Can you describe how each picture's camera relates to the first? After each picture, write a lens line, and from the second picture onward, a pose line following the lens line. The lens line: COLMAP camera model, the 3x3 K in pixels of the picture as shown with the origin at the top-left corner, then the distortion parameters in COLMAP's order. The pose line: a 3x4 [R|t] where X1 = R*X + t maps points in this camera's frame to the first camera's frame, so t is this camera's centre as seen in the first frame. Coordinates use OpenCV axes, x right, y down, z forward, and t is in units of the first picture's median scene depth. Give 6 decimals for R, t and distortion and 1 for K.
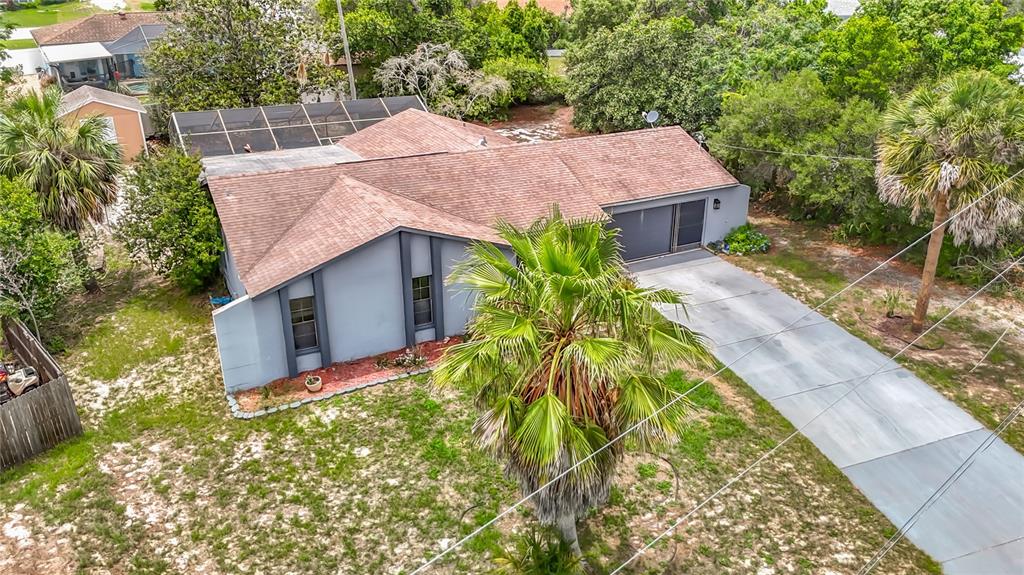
lens RADIAL K [[825.3, 0, 542.7], [0, 825.3, 294.7], [0, 0, 1]] dist [0.045129, -0.024941]
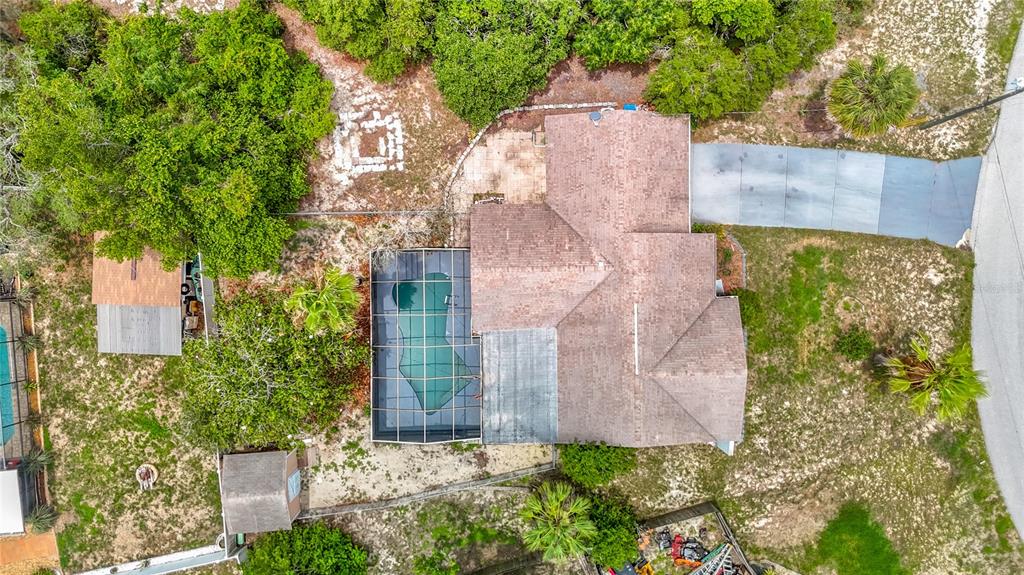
lens RADIAL K [[752.5, 0, 510.3], [0, 752.5, 279.6], [0, 0, 1]] dist [0.049308, -0.030183]
pose [[0.461574, -0.886598, -0.029901, -0.179094], [0.367016, 0.160170, 0.916321, -2.010526], [-0.807619, -0.433924, 0.399326, 0.826120]]
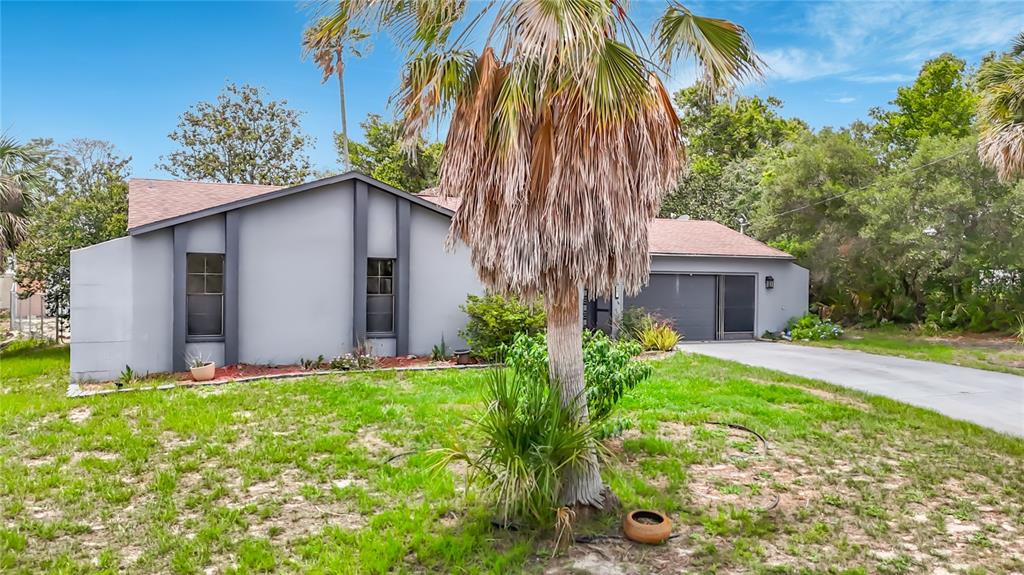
lens RADIAL K [[825.3, 0, 545.9], [0, 825.3, 296.4], [0, 0, 1]] dist [0.045129, -0.024941]
pose [[0.999560, -0.003954, -0.029386, 0.022455], [-0.007940, 0.919191, -0.393731, 0.313308], [0.028568, 0.393791, 0.918756, 0.360520]]
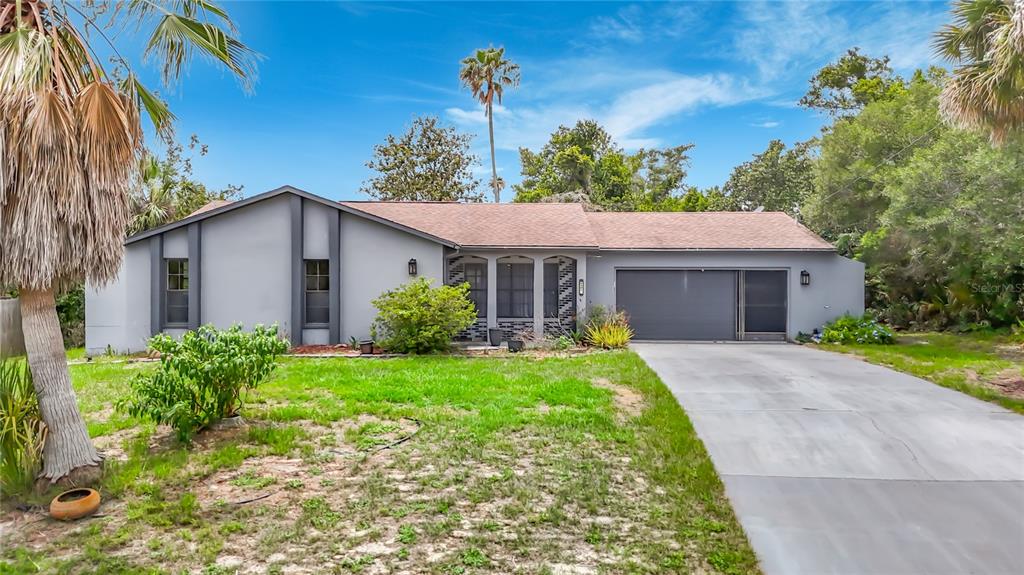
lens RADIAL K [[752.5, 0, 493.1], [0, 752.5, 286.0], [0, 0, 1]] dist [0.049308, -0.030183]
pose [[0.878384, -0.007387, -0.477898, 0.404906], [-0.186702, 0.915136, -0.357307, 0.260419], [0.439981, 0.403077, 0.802462, 0.491003]]
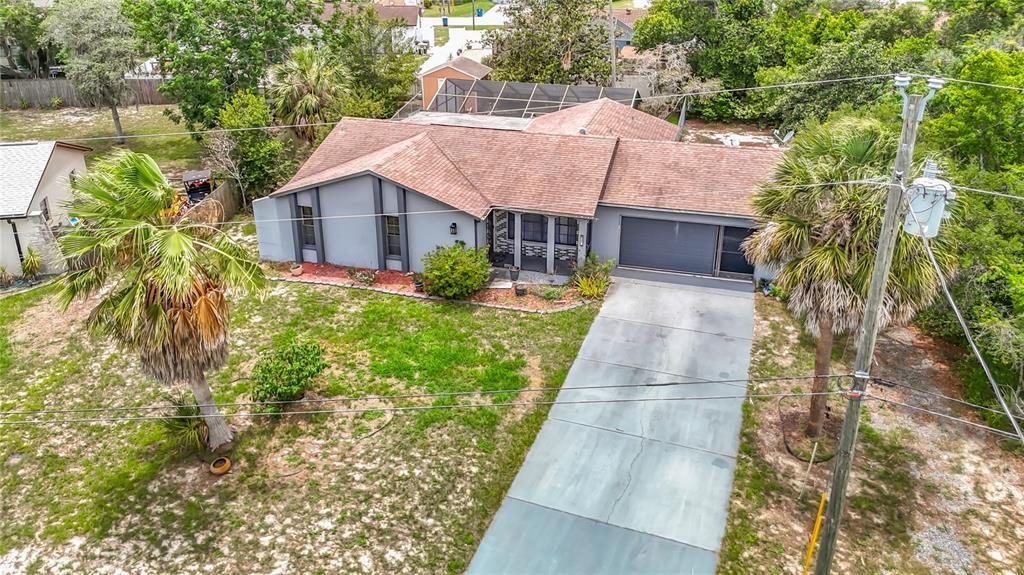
lens RADIAL K [[752.5, 0, 513.2], [0, 752.5, 244.3], [0, 0, 1]] dist [0.049308, -0.030183]
pose [[0.720515, 0.254313, -0.645122, 0.758860], [-0.277516, 0.958323, 0.067831, -0.113834], [0.635486, 0.130158, 0.761063, 0.277746]]
